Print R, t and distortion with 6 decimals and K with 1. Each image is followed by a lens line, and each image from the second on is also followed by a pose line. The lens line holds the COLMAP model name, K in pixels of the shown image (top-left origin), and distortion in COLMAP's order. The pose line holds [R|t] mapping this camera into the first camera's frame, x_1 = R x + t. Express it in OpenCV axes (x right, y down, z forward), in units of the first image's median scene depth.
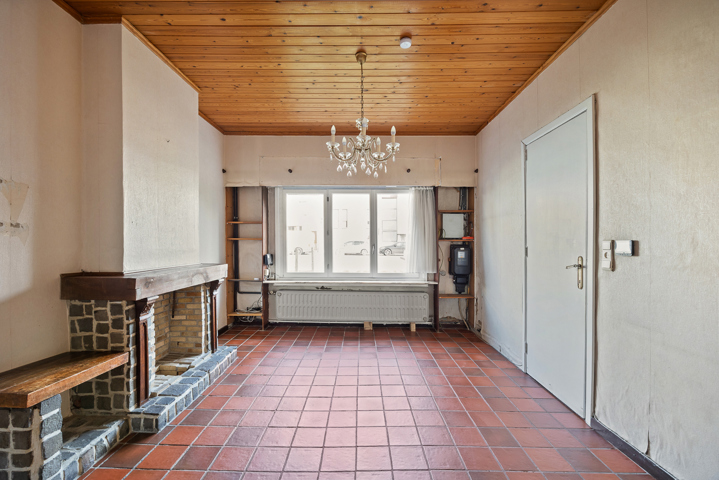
lens RADIAL K [[314.3, 0, 354.7], [0, 314.3, 247.2], [0, 0, 1]] dist [-0.000668, -0.000169]
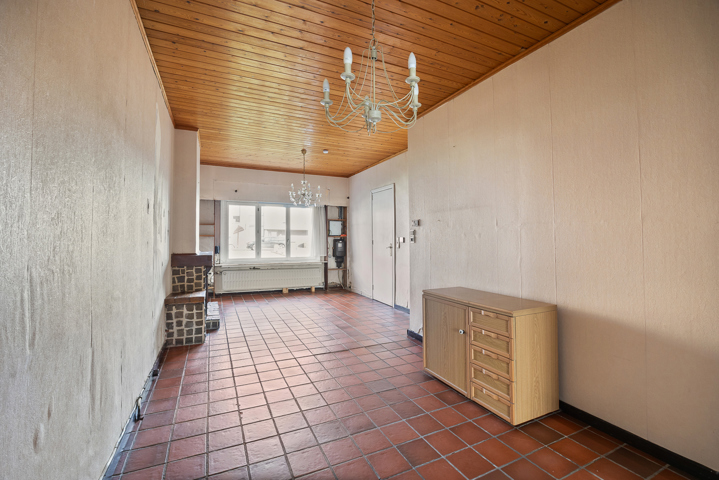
lens RADIAL K [[314.3, 0, 357.1], [0, 314.3, 236.4], [0, 0, 1]] dist [-0.000668, -0.000169]
pose [[0.903528, 0.000585, 0.428529, -0.320938], [0.007126, 0.999840, -0.016389, 0.005482], [-0.428470, 0.017862, 0.903379, -0.611080]]
